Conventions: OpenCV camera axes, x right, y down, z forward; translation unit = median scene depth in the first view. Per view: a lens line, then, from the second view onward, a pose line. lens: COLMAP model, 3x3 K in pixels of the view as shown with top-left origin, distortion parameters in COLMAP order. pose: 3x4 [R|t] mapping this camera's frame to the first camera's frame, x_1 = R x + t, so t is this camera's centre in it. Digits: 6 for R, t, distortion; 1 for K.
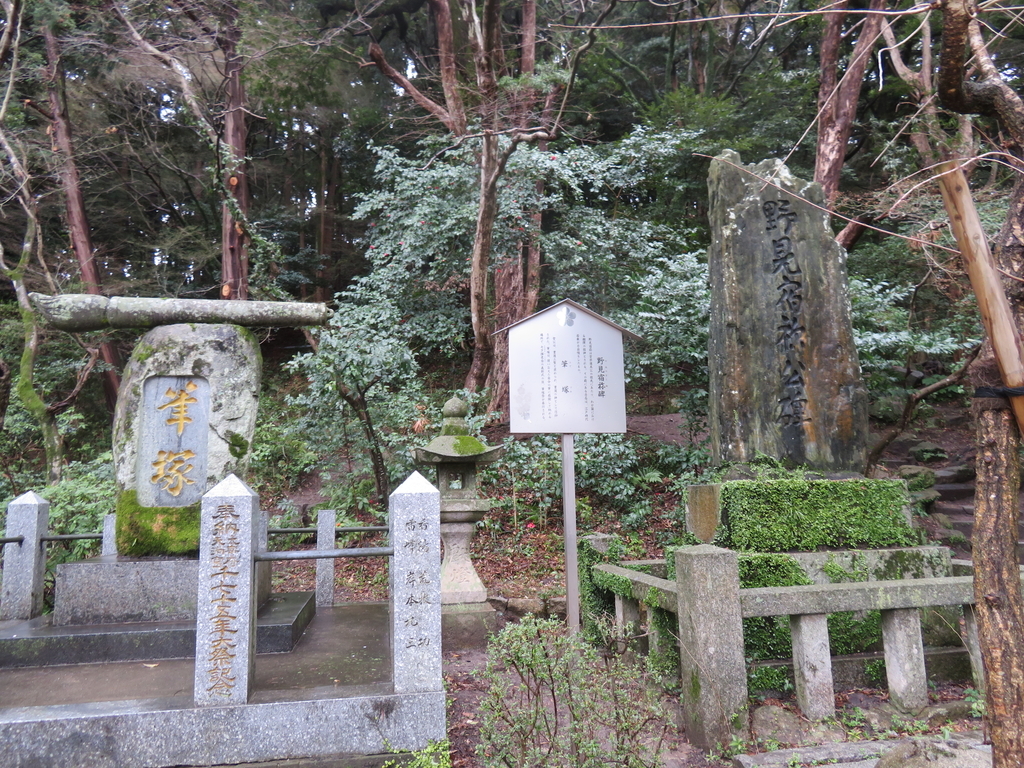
lens RADIAL K [[733.2, 0, 511.7], [0, 733.2, 384.5], [0, 0, 1]] dist [-0.009421, 0.007453]
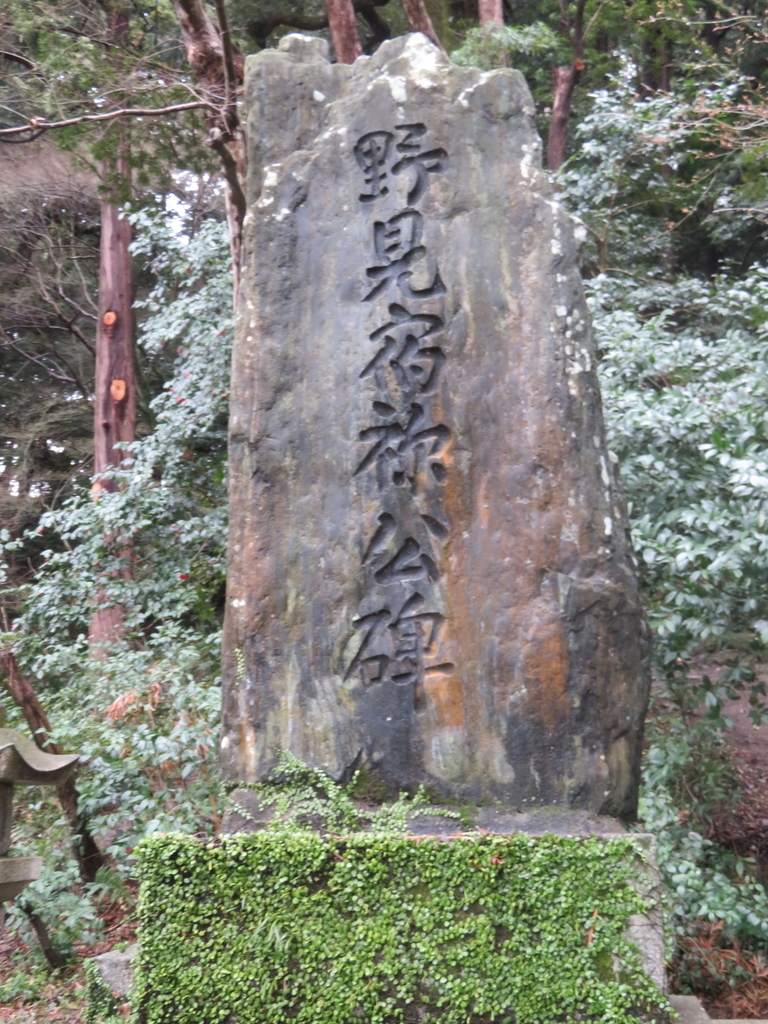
lens RADIAL K [[1231.3, 0, 384.0], [0, 1231.3, 511.6], [0, 0, 1]] dist [-0.003841, 0.000000]
pose [[0.940290, -0.073781, -0.332281, 0.588630], [0.038394, 0.992984, -0.111838, 0.038001], [0.338202, 0.092403, 0.936526, 0.390139]]
